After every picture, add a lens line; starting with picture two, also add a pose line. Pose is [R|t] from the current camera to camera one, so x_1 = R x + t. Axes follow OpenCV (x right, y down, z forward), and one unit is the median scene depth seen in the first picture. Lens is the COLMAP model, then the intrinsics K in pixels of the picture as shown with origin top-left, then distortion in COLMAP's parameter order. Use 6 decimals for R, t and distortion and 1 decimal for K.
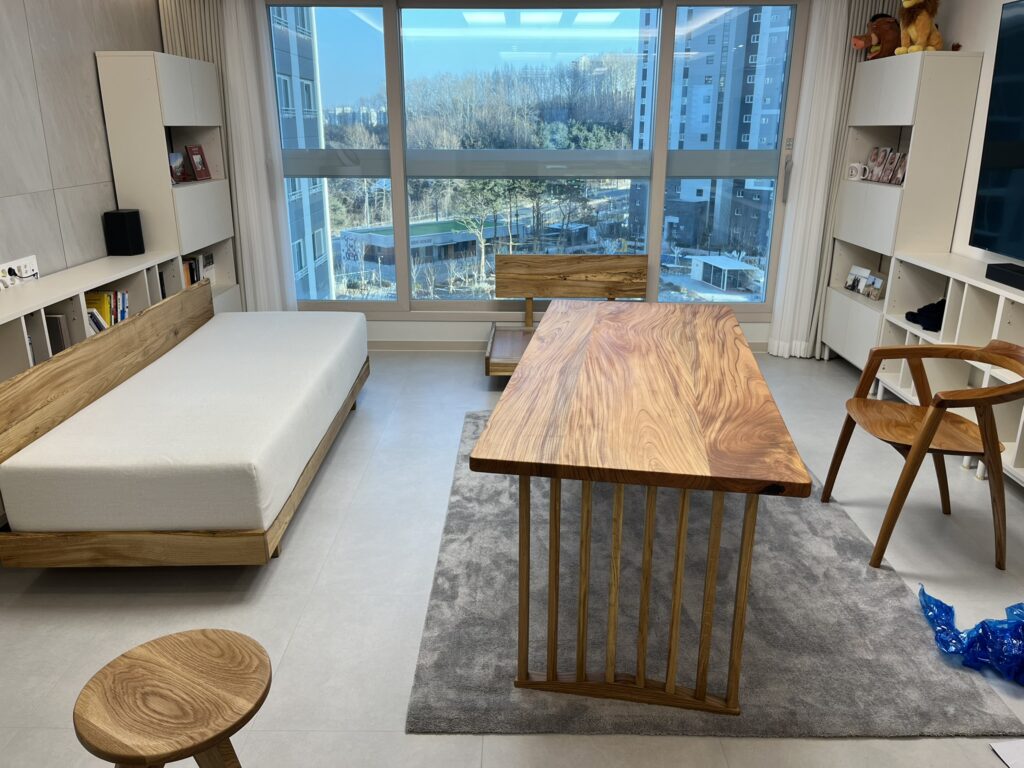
lens RADIAL K [[773.8, 0, 509.5], [0, 773.8, 373.7], [0, 0, 1]] dist [0.065349, -0.088277]
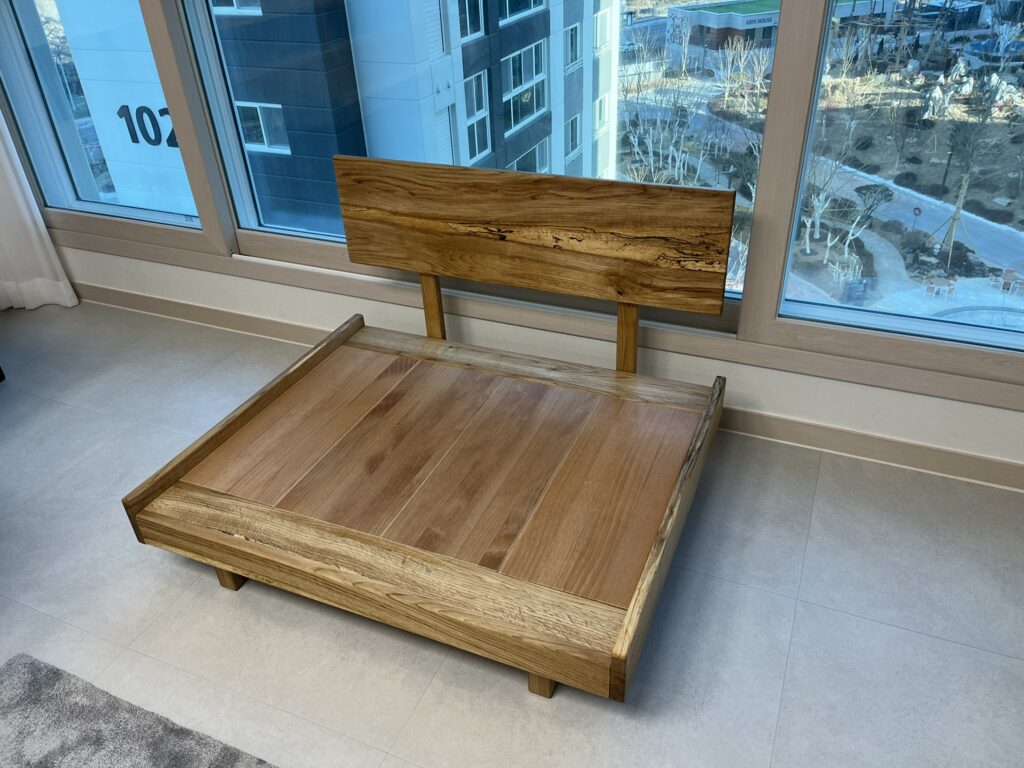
lens RADIAL K [[759.3, 0, 516.0], [0, 759.3, 383.0], [0, 0, 1]] dist [0.078781, -0.105445]
pose [[0.917483, 0.181899, -0.353747, 0.234328], [-0.079099, 0.954986, 0.285910, -0.171259], [0.389830, -0.234337, 0.890572, 0.706972]]
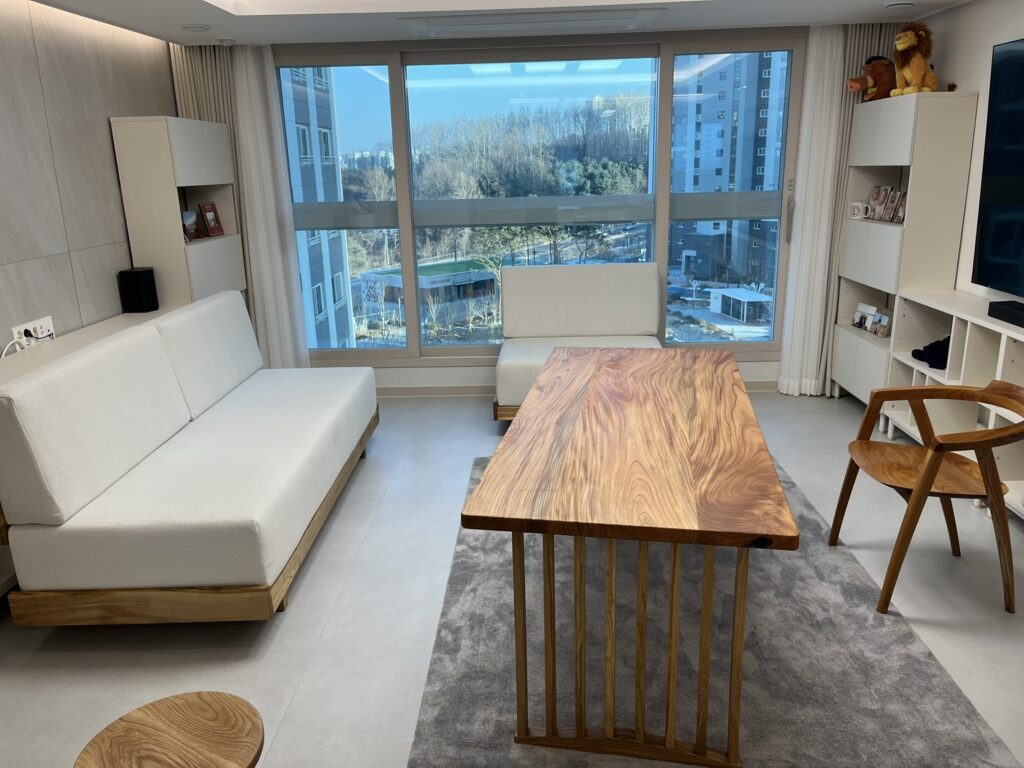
lens RADIAL K [[773.7, 0, 511.7], [0, 773.7, 378.2], [0, 0, 1]] dist [0.067894, -0.091845]
pose [[0.999469, -0.021810, -0.024218, 0.016887], [0.020798, 0.998931, -0.041277, -0.010442], [0.025093, 0.040751, 0.998854, -0.007854]]
